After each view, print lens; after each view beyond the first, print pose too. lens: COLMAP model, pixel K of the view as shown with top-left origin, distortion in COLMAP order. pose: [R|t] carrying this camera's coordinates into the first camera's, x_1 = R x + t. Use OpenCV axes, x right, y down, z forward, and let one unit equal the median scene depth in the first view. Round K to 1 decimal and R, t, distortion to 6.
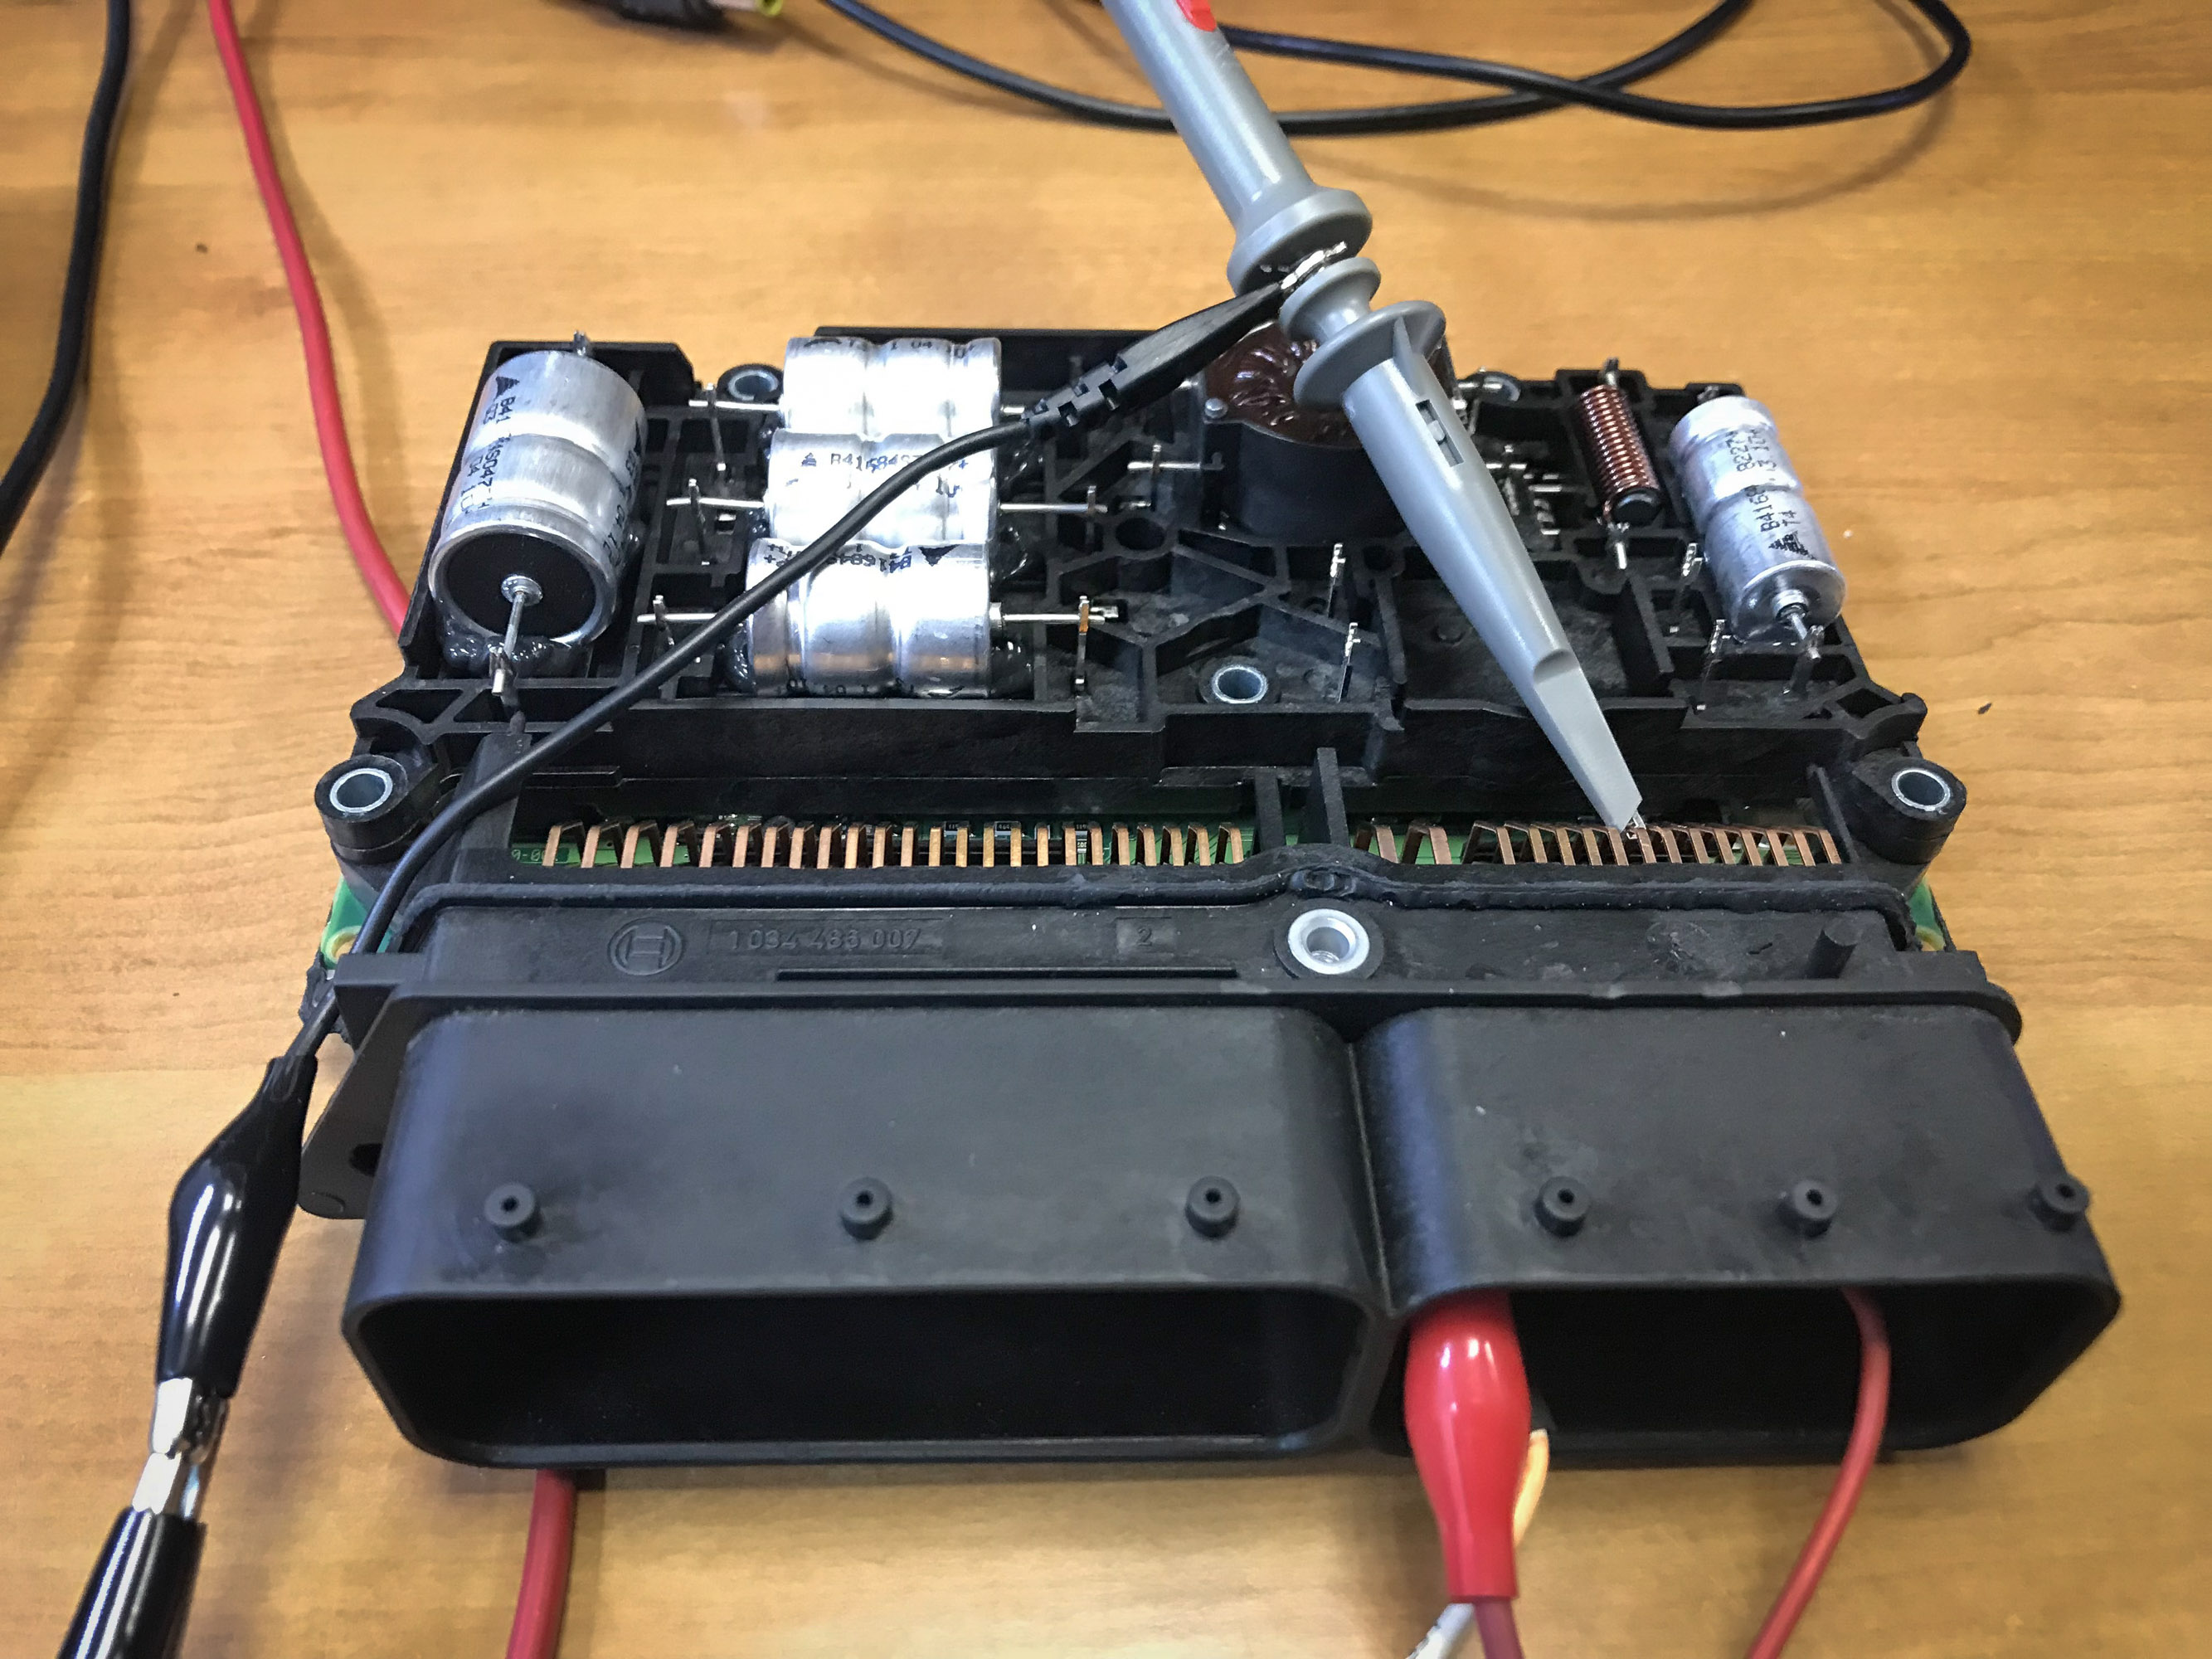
lens RADIAL K [[1795.4, 0, 1109.1], [0, 1795.4, 774.0], [0, 0, 1]] dist [0.065022, 0.004388]
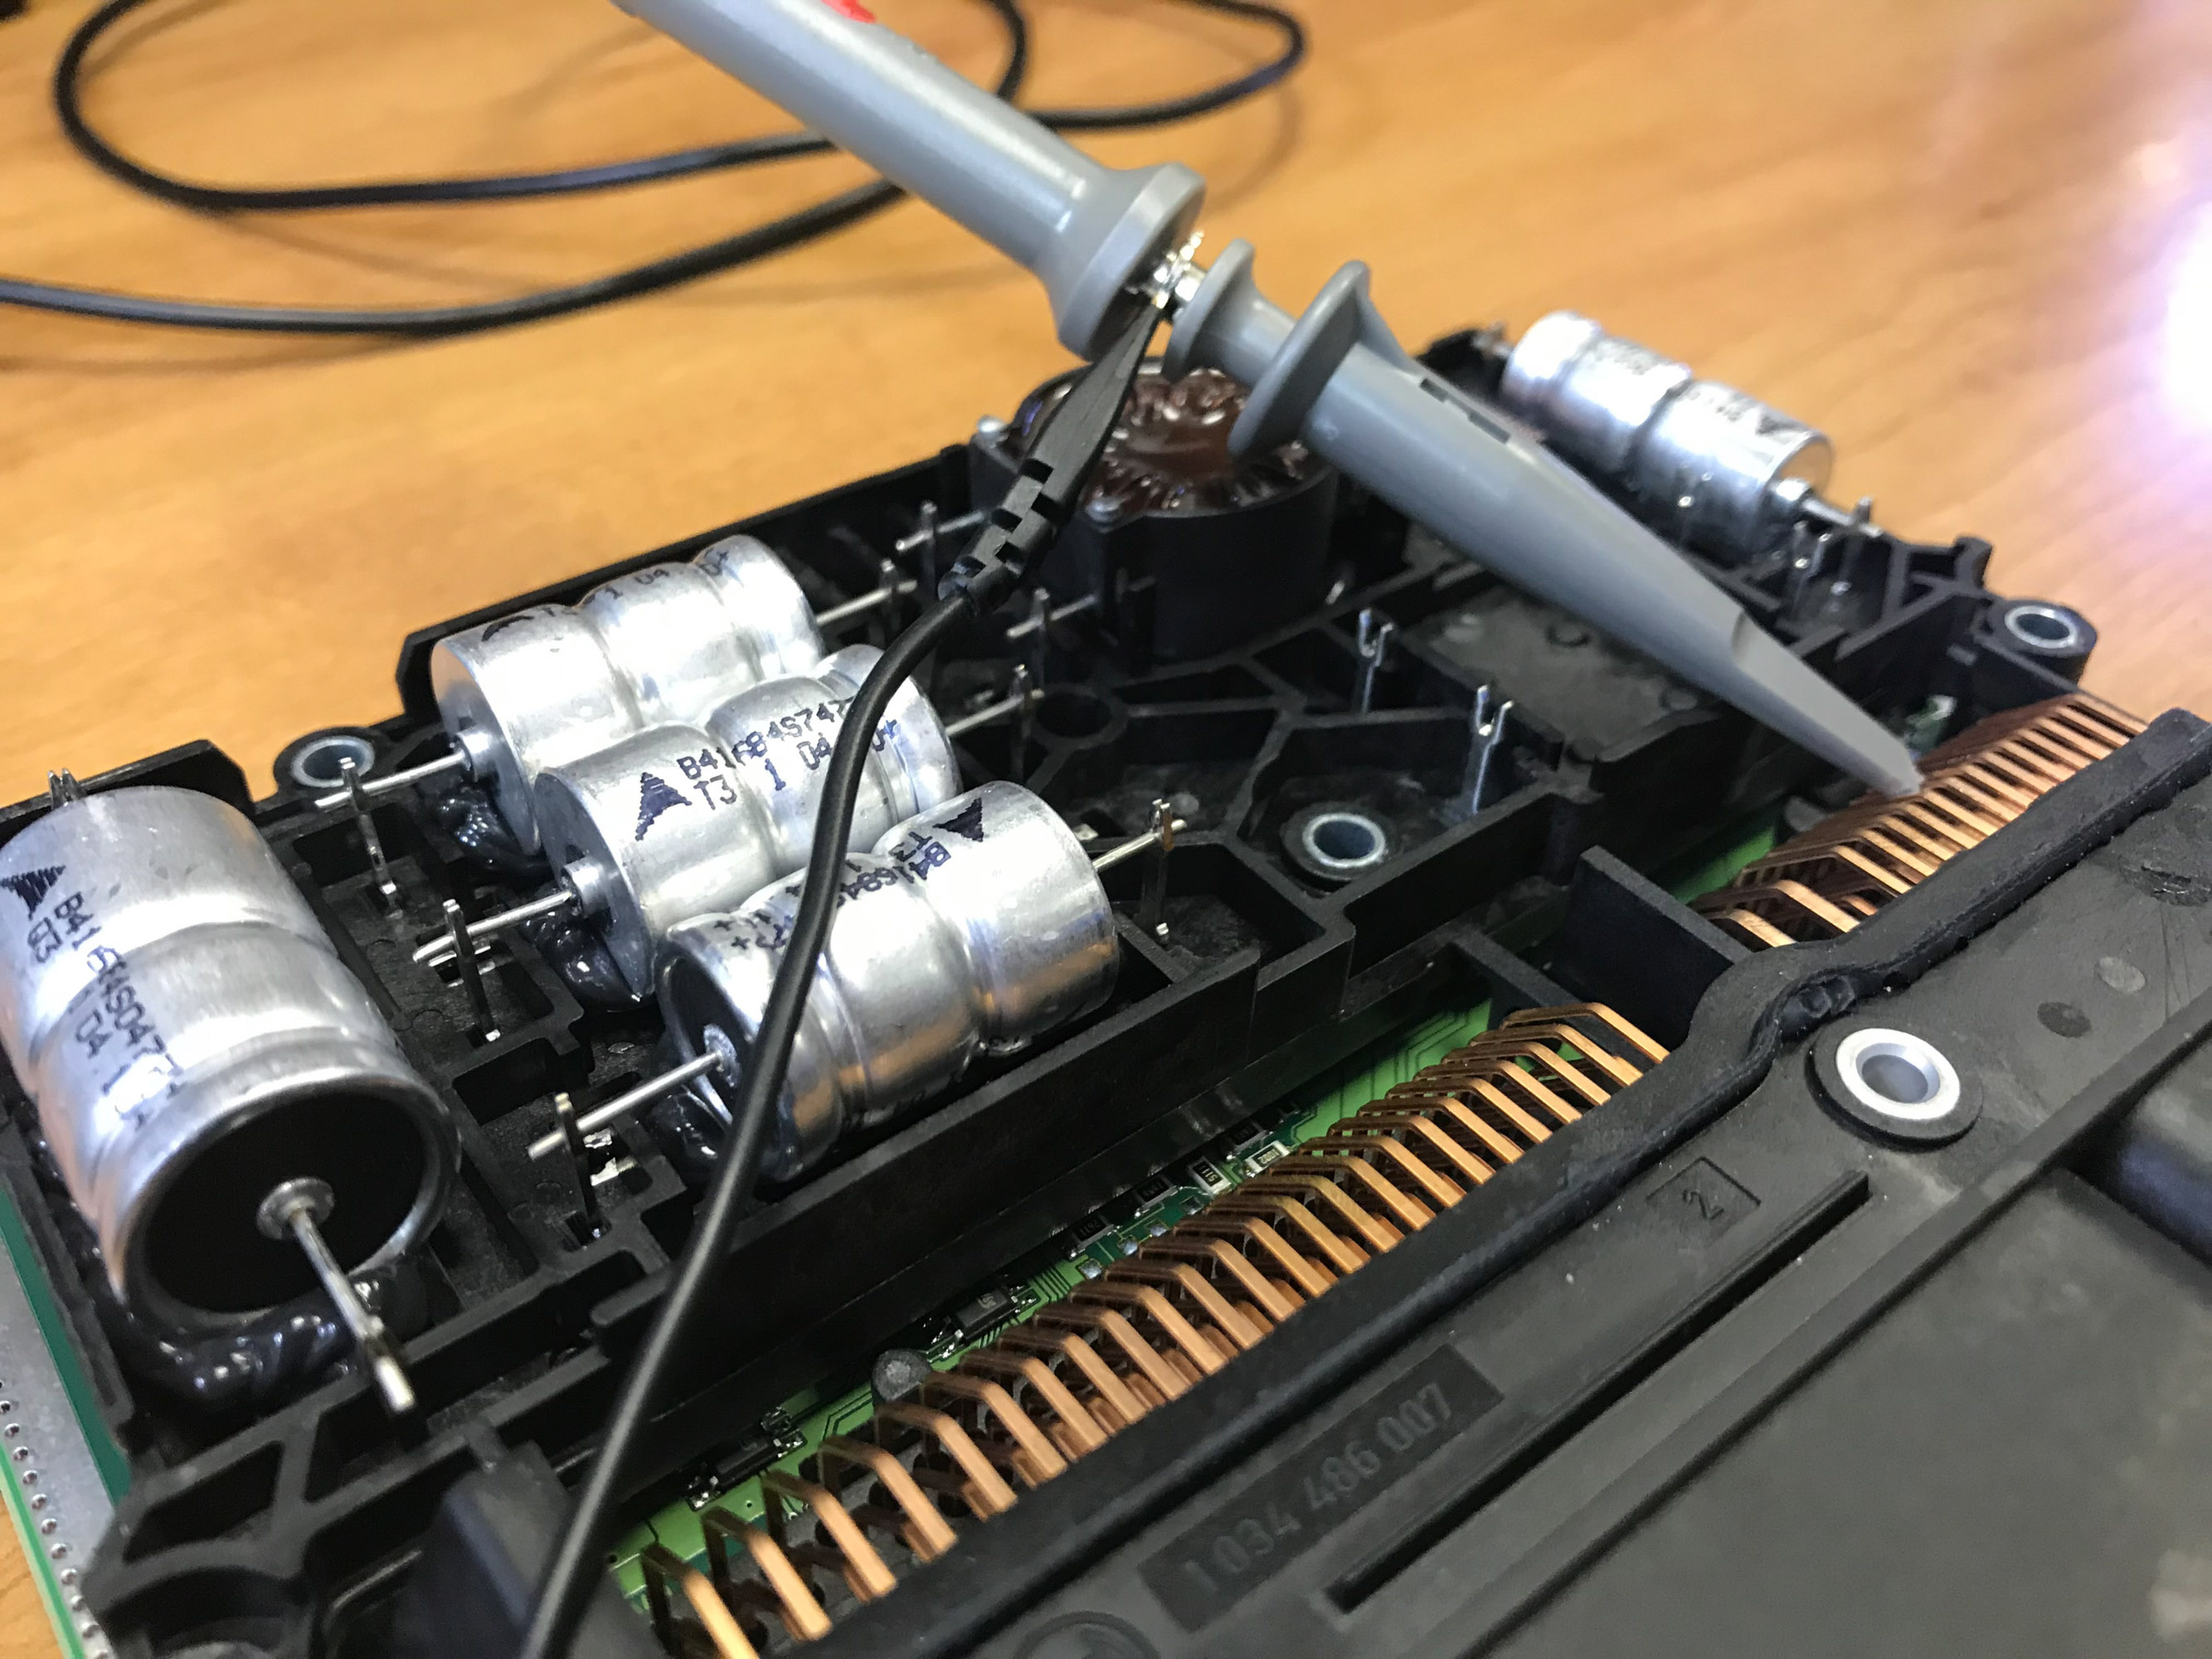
lens RADIAL K [[1810.7, 0, 1076.0], [0, 1810.7, 822.3], [0, 0, 1]] dist [0.055323, -0.091178]
pose [[0.814510, -0.390258, 0.429269, -0.310658], [0.433357, 0.901217, -0.002951, -0.098284], [-0.385713, 0.188430, 0.903172, 0.399561]]
